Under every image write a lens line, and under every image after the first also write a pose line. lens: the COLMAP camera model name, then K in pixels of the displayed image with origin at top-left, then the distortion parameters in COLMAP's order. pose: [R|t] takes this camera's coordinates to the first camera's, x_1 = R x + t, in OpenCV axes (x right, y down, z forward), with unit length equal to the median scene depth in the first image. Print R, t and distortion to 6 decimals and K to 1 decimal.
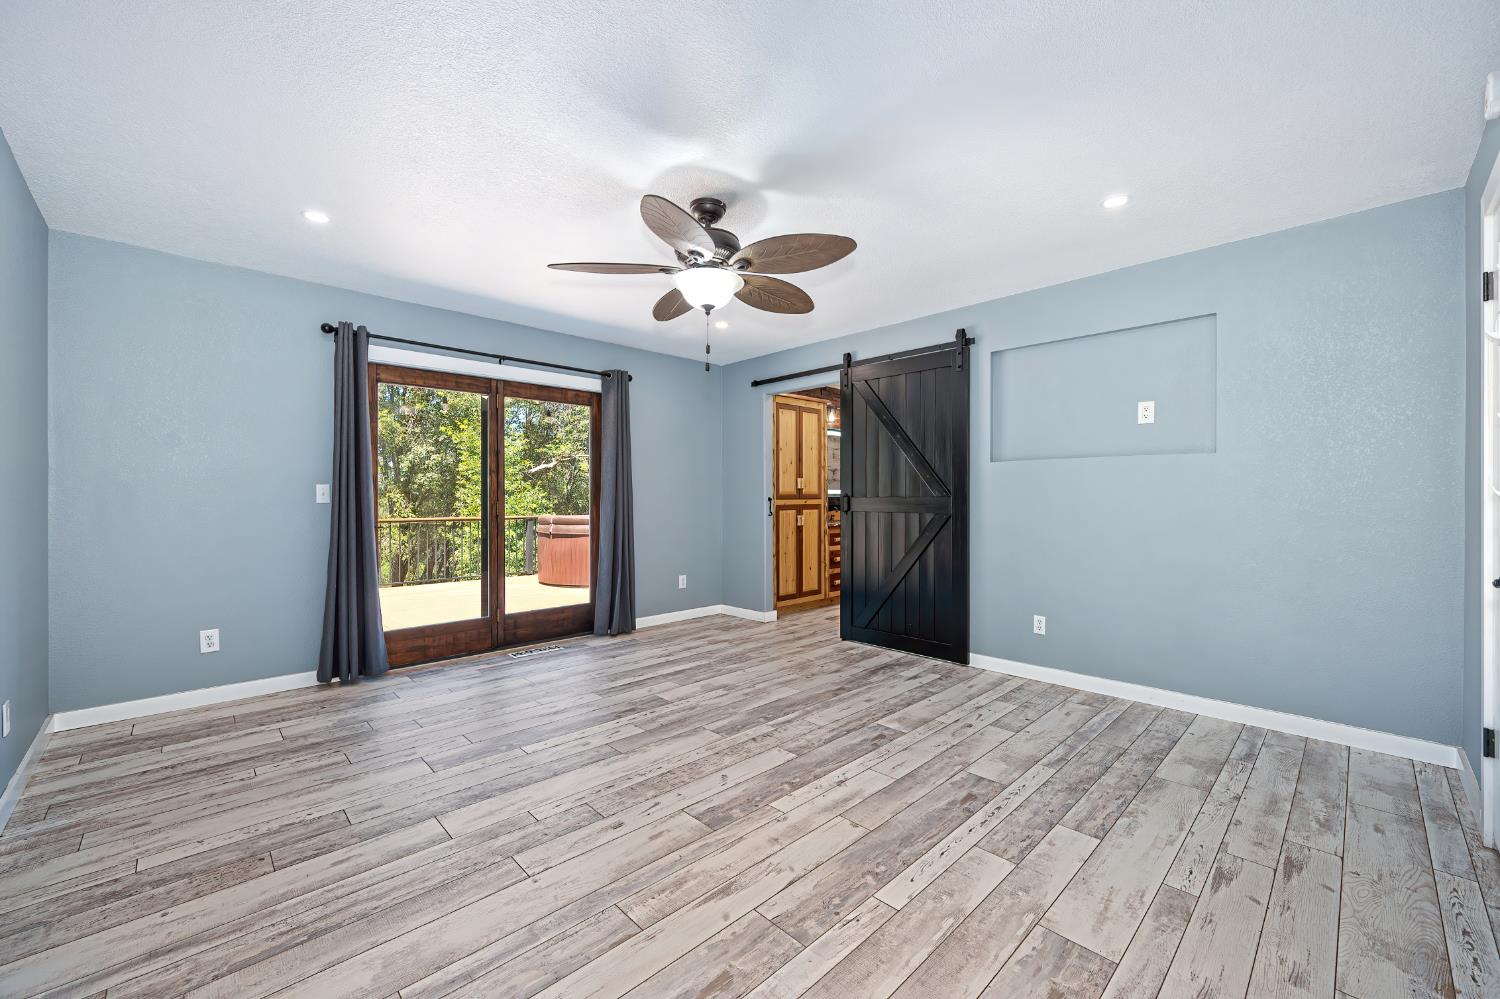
lens RADIAL K [[600.2, 0, 751.9], [0, 600.2, 510.0], [0, 0, 1]] dist [-0.001824, -0.000317]
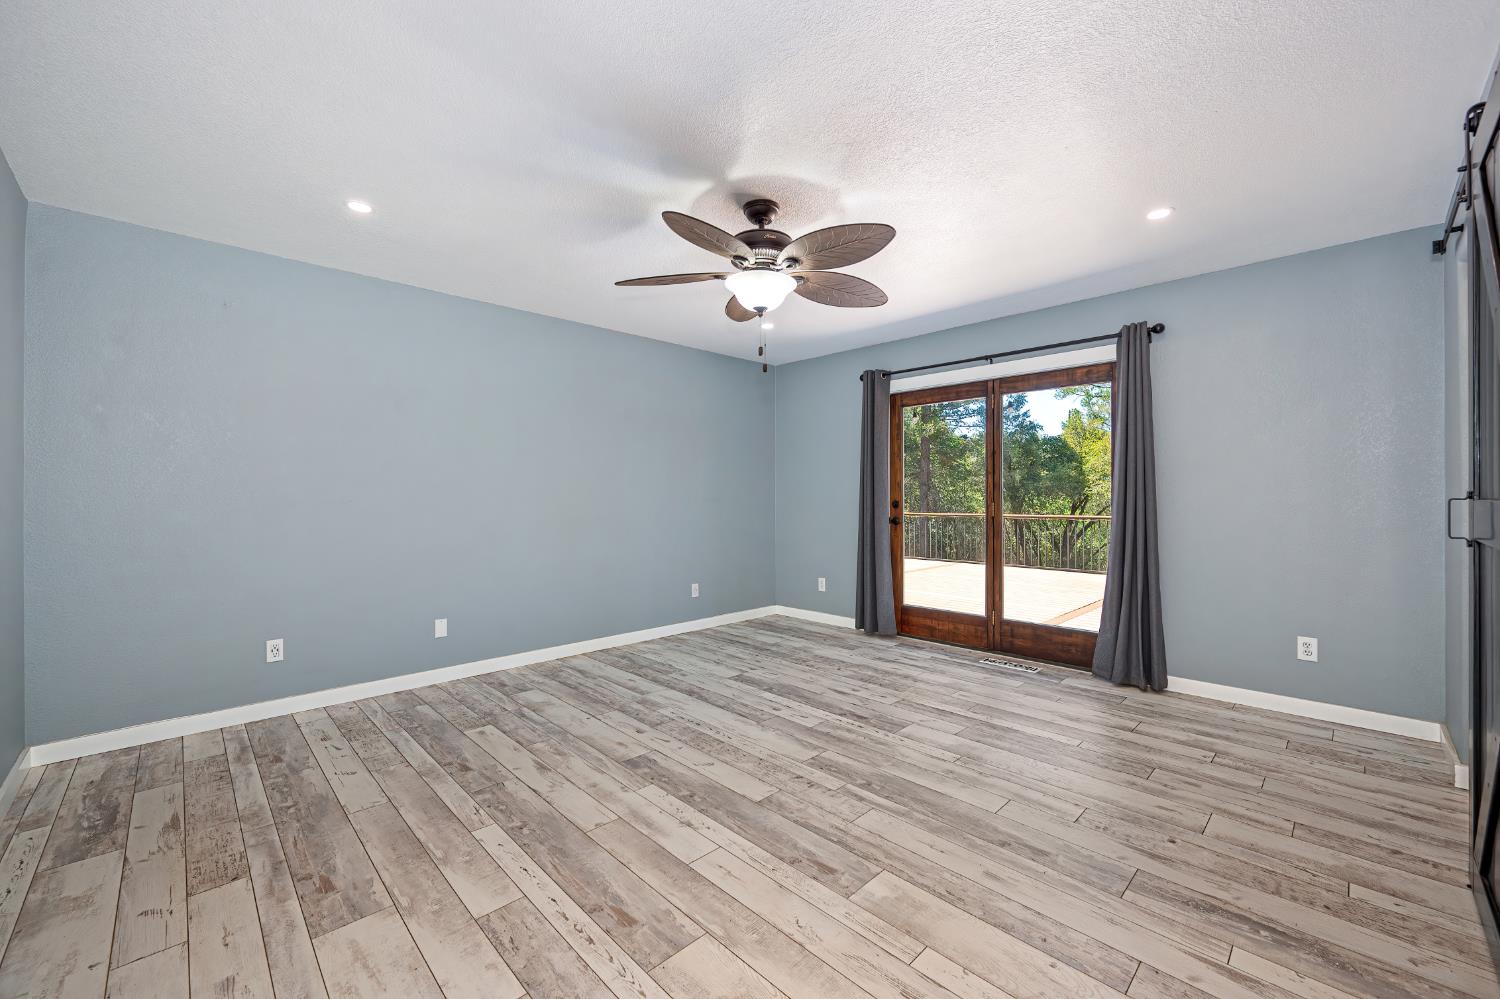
lens RADIAL K [[600.2, 0, 751.9], [0, 600.2, 510.0], [0, 0, 1]] dist [-0.001824, -0.000317]
pose [[-0.001521, 0.022347, -0.999749, 0.876633], [-0.021866, 0.999510, 0.022375, -0.024047], [0.999760, 0.021895, -0.001031, 0.935104]]
